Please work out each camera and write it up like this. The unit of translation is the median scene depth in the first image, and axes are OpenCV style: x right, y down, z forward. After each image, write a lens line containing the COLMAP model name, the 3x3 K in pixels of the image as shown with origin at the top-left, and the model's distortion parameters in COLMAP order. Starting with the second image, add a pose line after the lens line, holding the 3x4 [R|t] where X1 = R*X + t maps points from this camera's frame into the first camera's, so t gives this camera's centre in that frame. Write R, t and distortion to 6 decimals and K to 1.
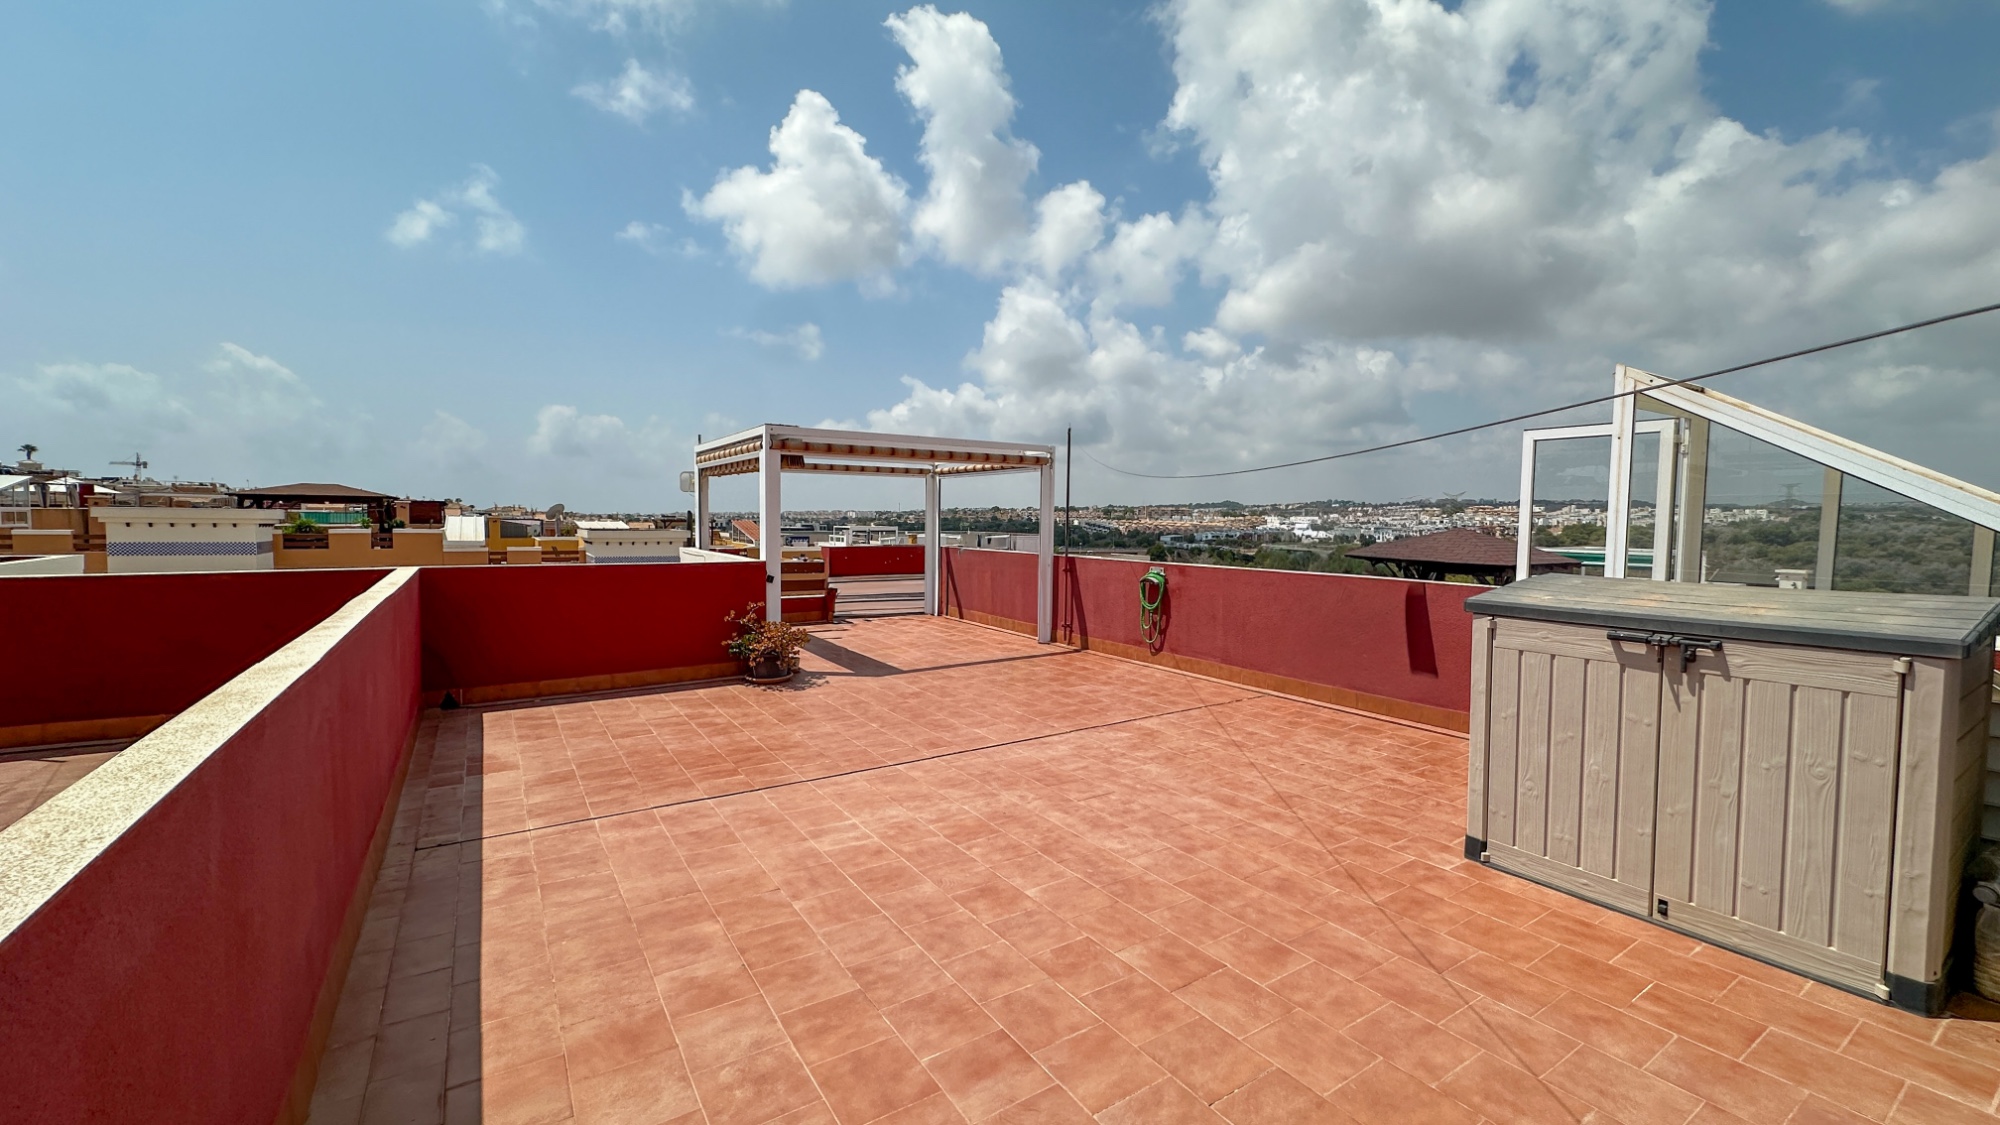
lens RADIAL K [[800.1, 0, 1008.5], [0, 800.1, 573.4], [0, 0, 1]] dist [-0.001824, 0.000511]
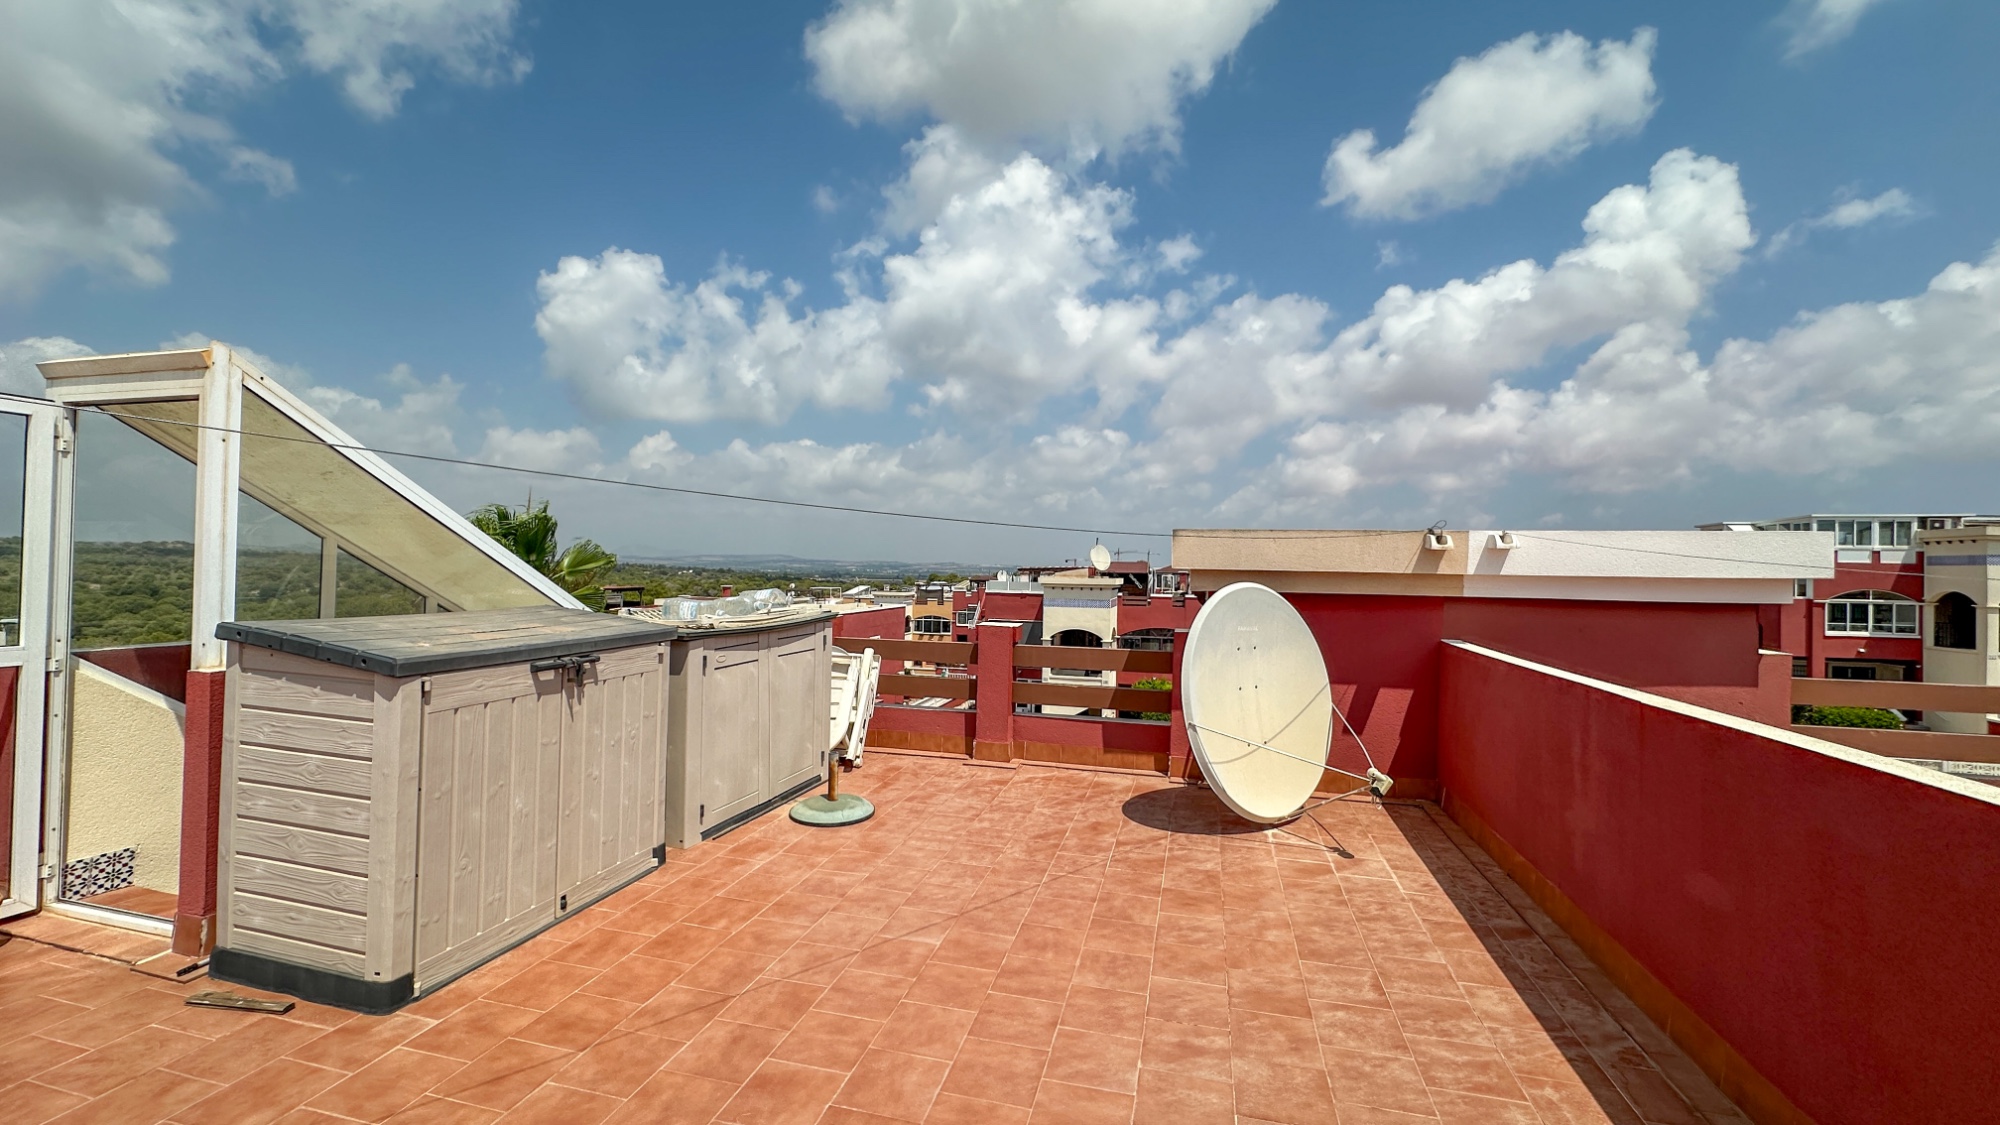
lens RADIAL K [[800.1, 0, 994.1], [0, 800.1, 556.9], [0, 0, 1]] dist [-0.001824, 0.000511]
pose [[-0.671414, -0.012645, 0.740975, -0.364405], [0.026523, 0.998804, 0.041078, -0.083403], [-0.740608, 0.047233, -0.670276, 1.158938]]
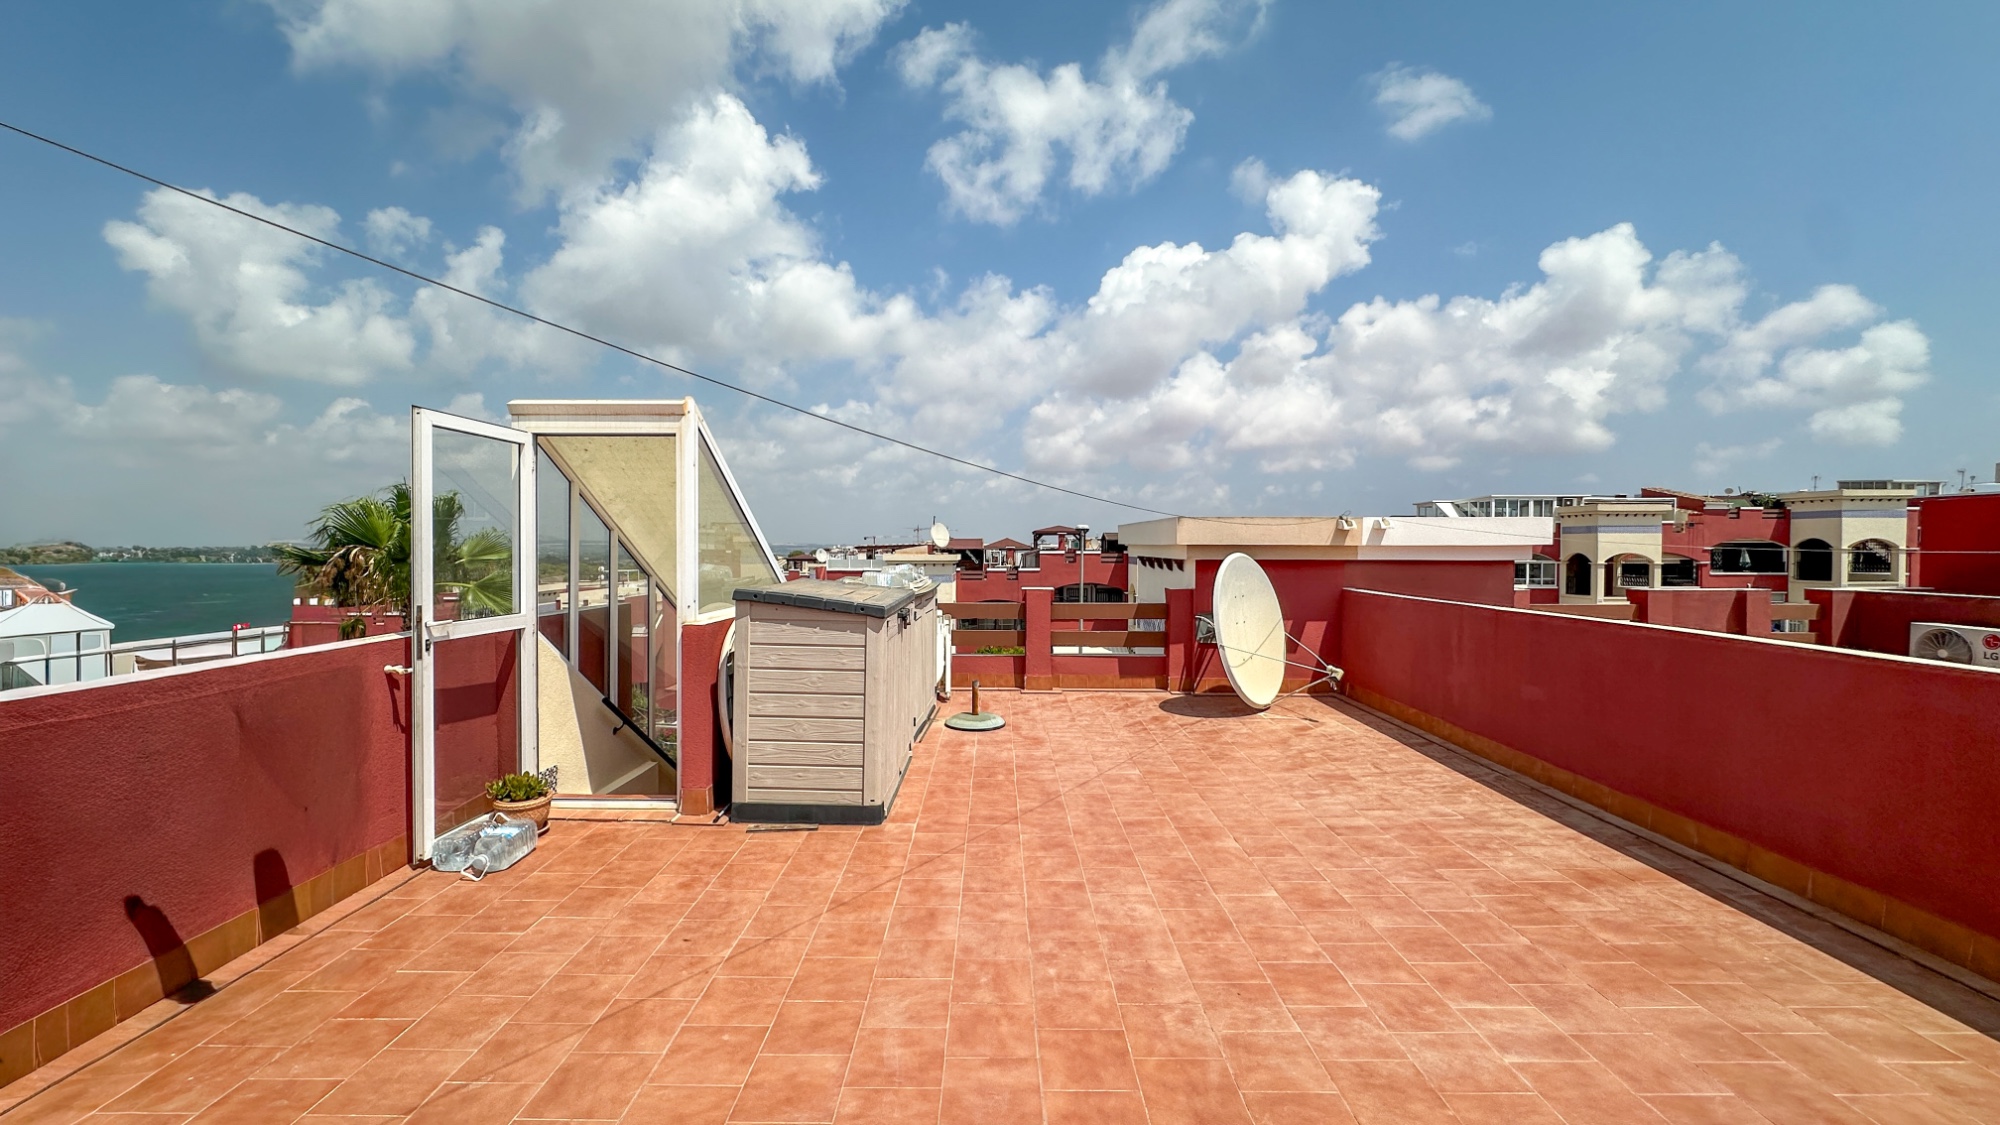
lens RADIAL K [[800.1, 0, 998.3], [0, 800.1, 558.8], [0, 0, 1]] dist [-0.001824, 0.000511]
pose [[-0.836571, -0.021092, 0.547453, -0.239440], [0.026660, 0.996508, 0.079131, -0.140056], [-0.547210, 0.080794, -0.833087, 2.037804]]
